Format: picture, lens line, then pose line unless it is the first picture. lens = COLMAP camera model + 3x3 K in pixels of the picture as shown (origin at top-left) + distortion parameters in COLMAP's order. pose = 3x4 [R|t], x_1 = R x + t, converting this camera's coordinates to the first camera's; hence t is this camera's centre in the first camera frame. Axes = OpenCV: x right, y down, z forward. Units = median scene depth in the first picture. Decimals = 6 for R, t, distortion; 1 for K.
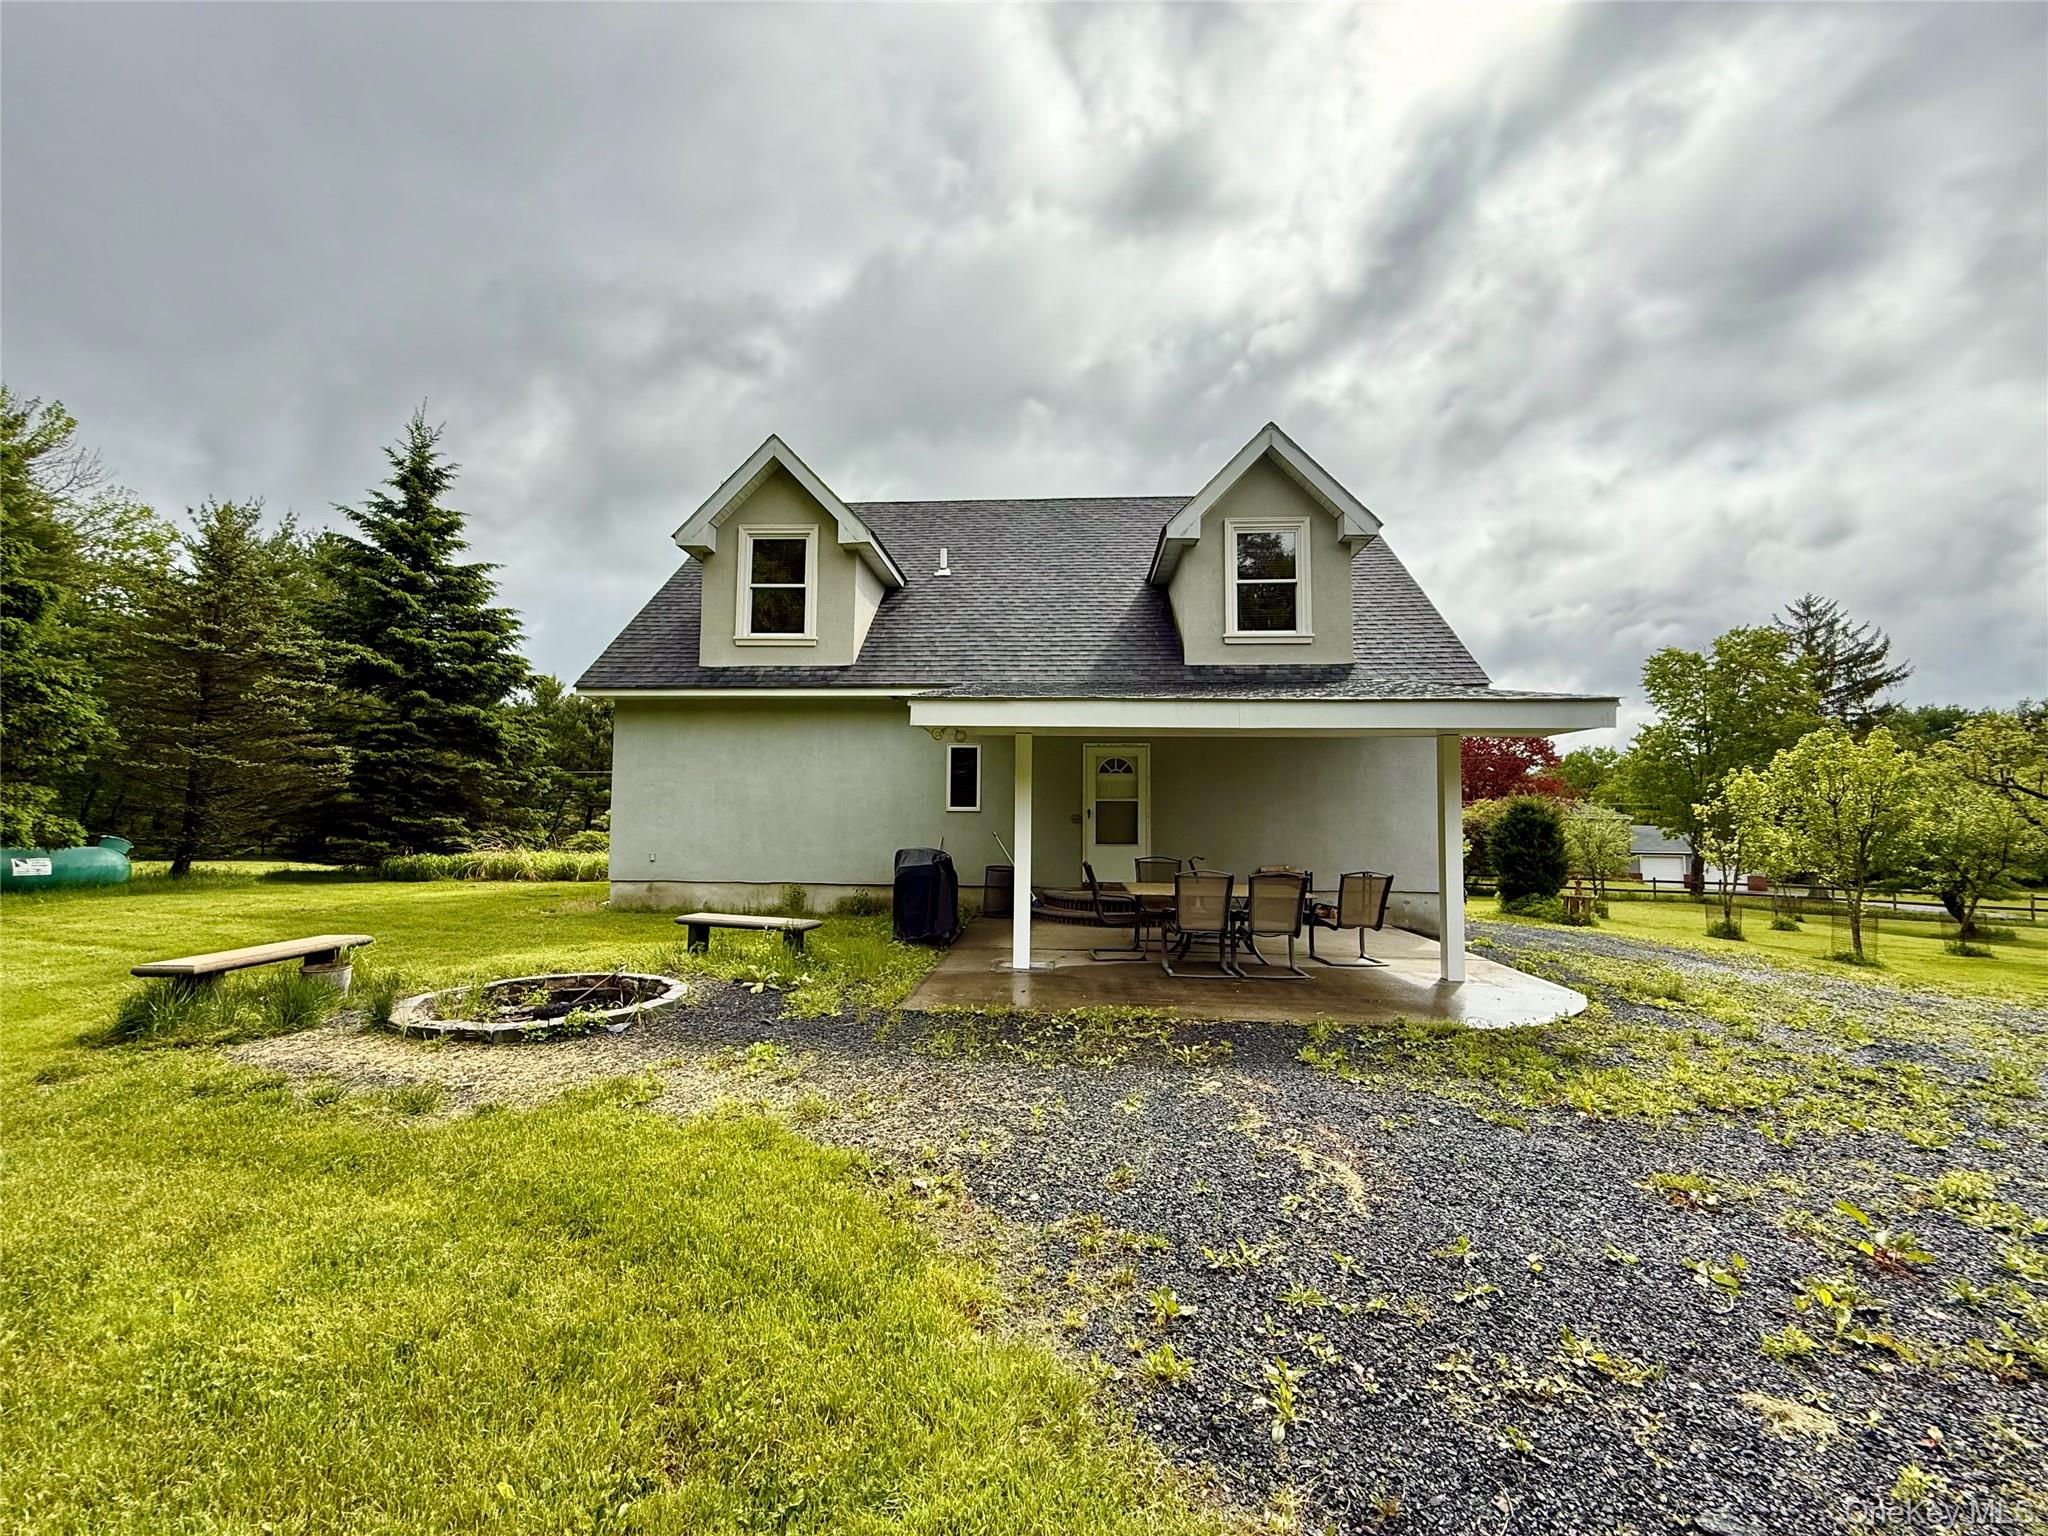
lens RADIAL K [[810.9, 0, 1035.3], [0, 810.9, 764.1], [0, 0, 1]] dist [0.002103, -0.000280]
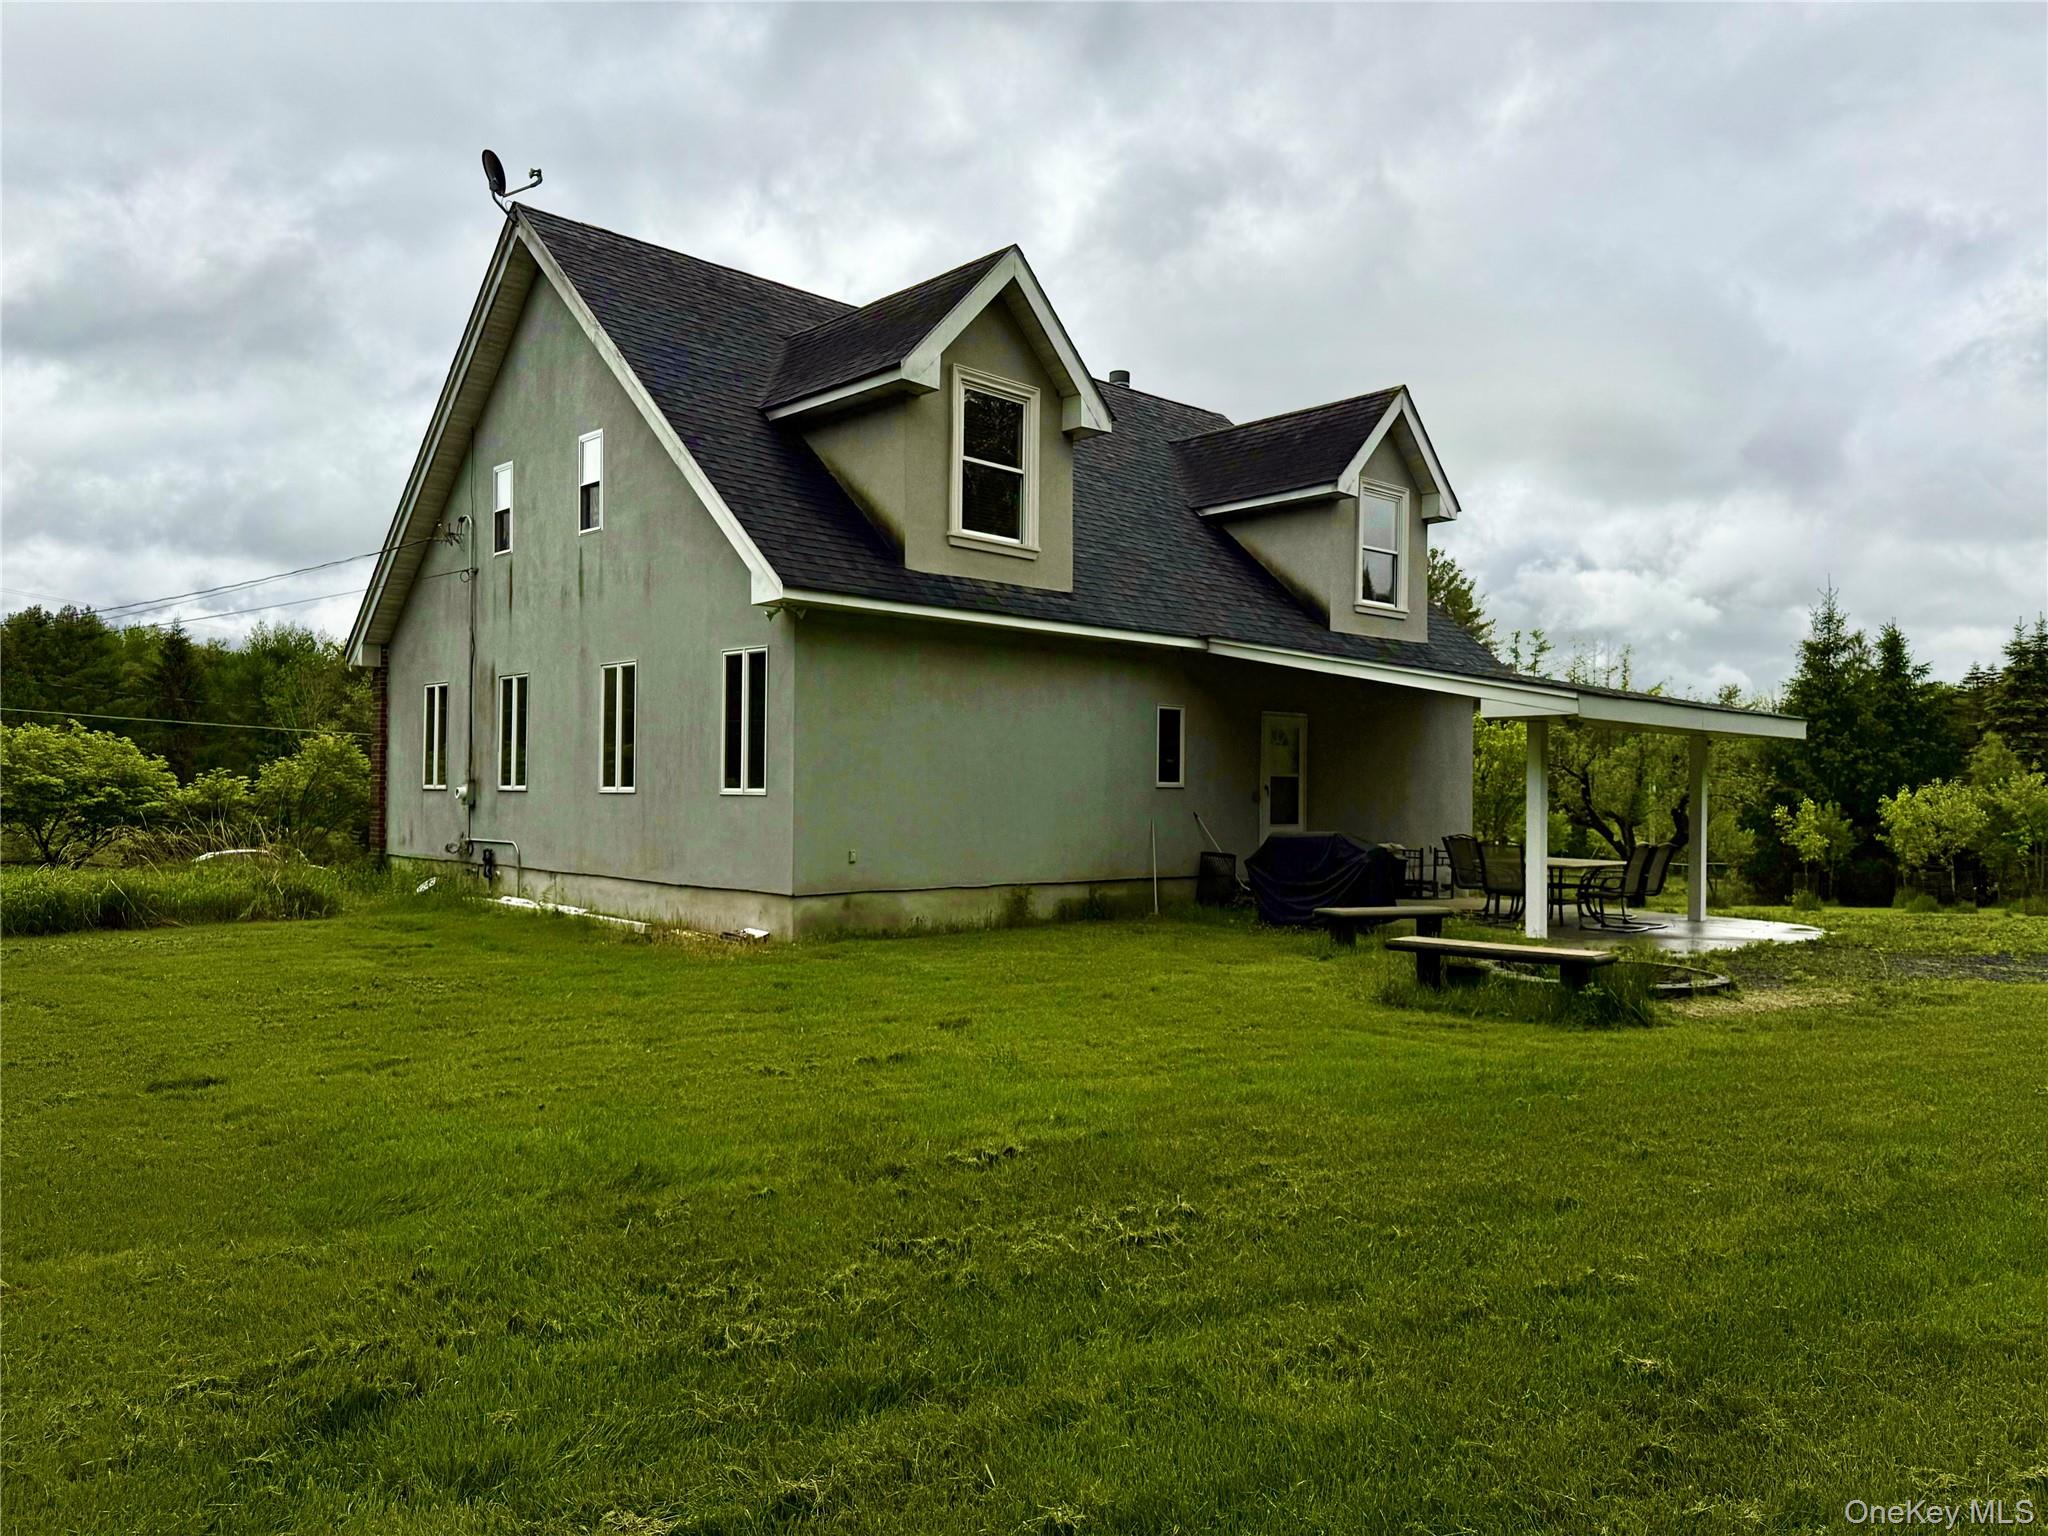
lens RADIAL K [[1469.6, 0, 1020.8], [0, 1469.6, 761.1], [0, 0, 1]] dist [0.006804, -0.003723]
pose [[0.695481, 0.013437, 0.718419, -1.215150], [-0.051558, 0.998181, 0.031242, -0.005762], [-0.716692, -0.058768, 0.694909, 0.084913]]
